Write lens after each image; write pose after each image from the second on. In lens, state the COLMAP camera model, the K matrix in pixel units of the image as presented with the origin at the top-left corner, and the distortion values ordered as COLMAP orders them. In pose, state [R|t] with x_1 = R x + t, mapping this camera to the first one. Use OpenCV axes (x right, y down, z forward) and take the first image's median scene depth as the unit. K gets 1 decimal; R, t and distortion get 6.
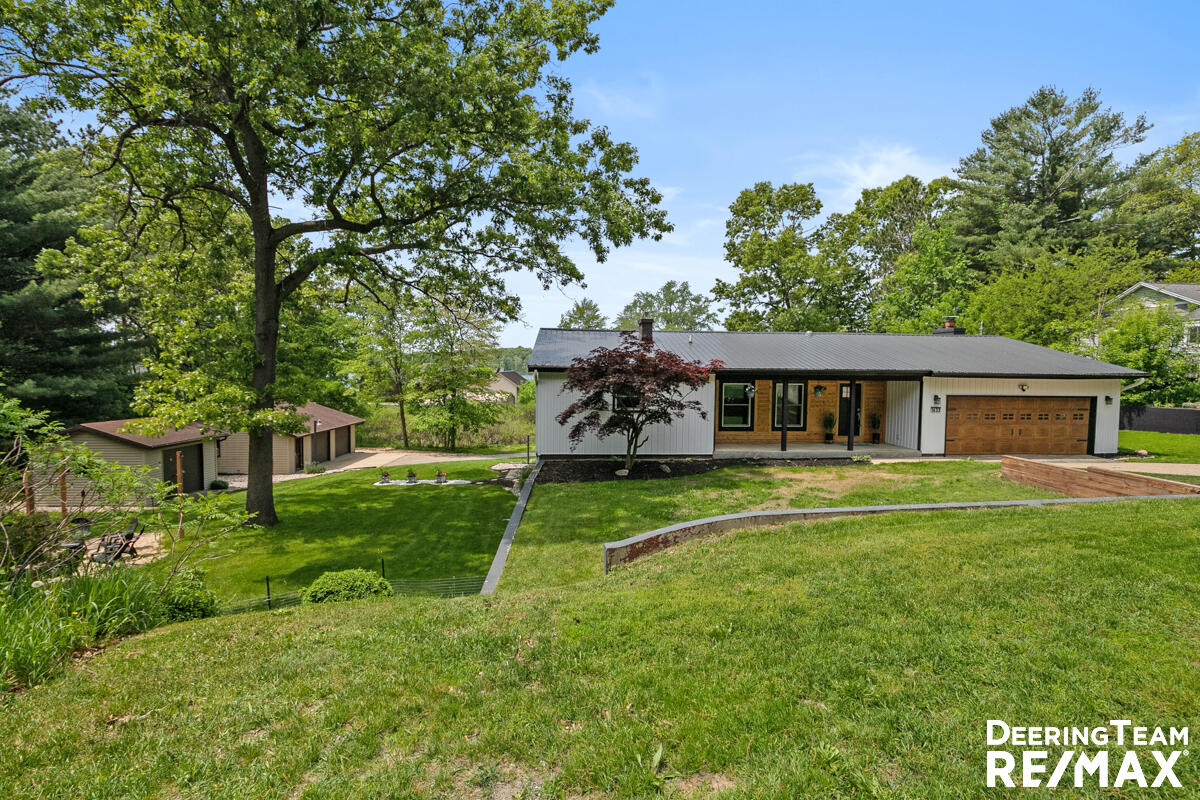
lens RADIAL K [[541.2, 0, 604.6], [0, 541.2, 406.2], [0, 0, 1]] dist [-0.015245, 0.000129]
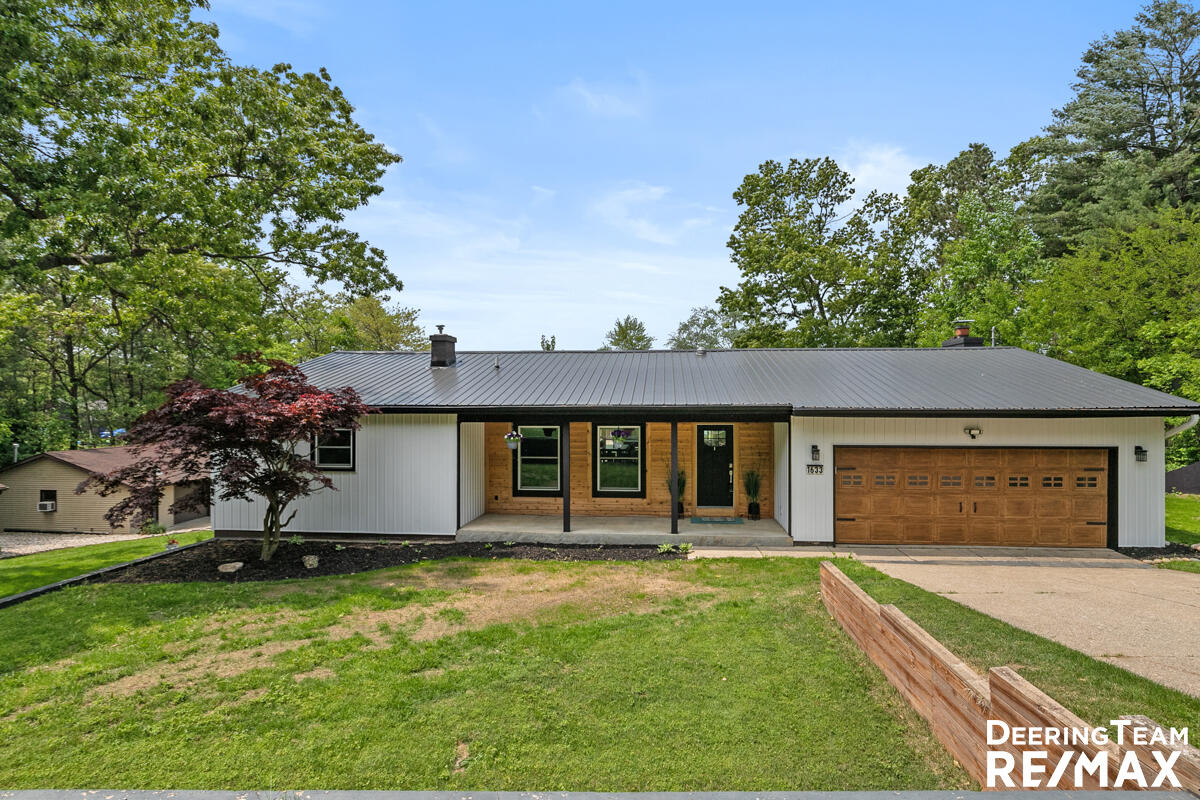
lens RADIAL K [[620.1, 0, 601.8], [0, 620.1, 399.7], [0, 0, 1]] dist [-0.004483, -0.000392]
pose [[0.987908, -0.010501, -0.154687, 0.440446], [0.000261, 0.997815, -0.066074, -0.023640], [0.155043, 0.065235, 0.985752, 0.233343]]
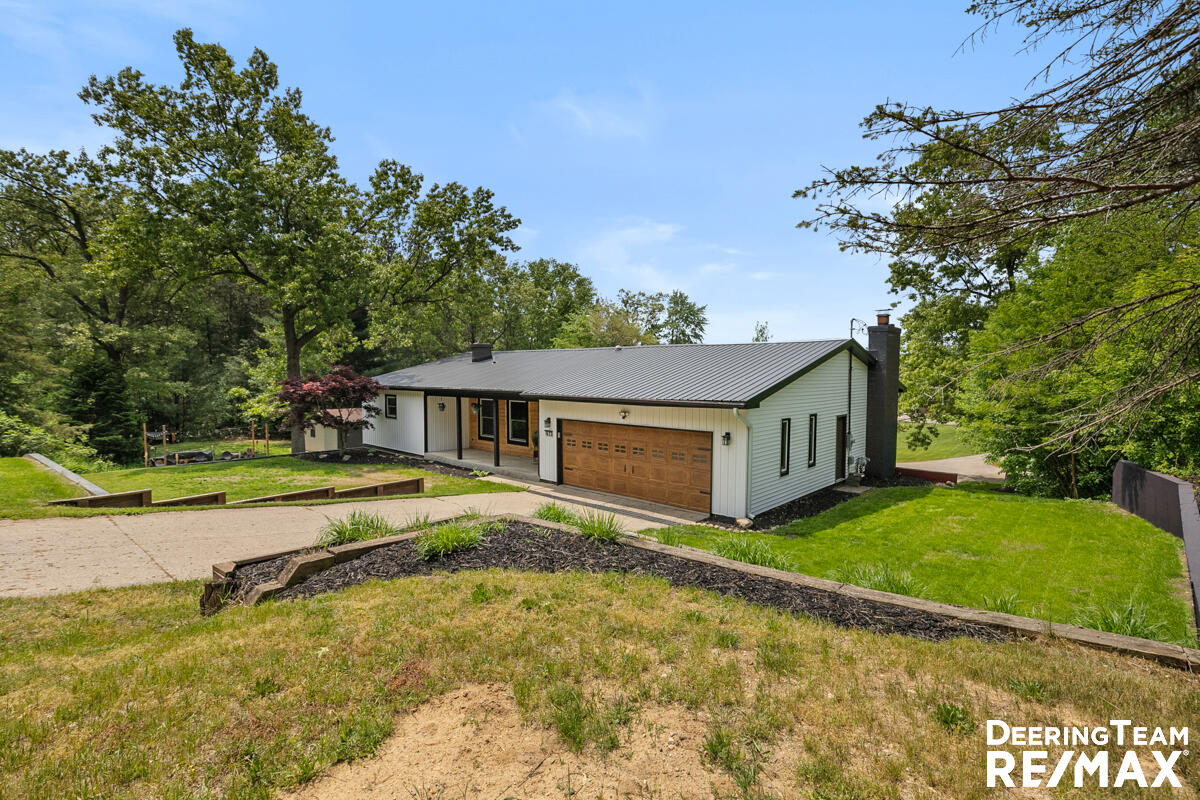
lens RADIAL K [[541.2, 0, 598.7], [0, 541.2, 396.1], [0, 0, 1]] dist [-0.015245, 0.000129]
pose [[0.681917, 0.022151, -0.731094, 1.238829], [-0.039917, 0.999179, -0.006958, -0.050273], [0.730340, 0.033927, 0.682241, 0.378863]]
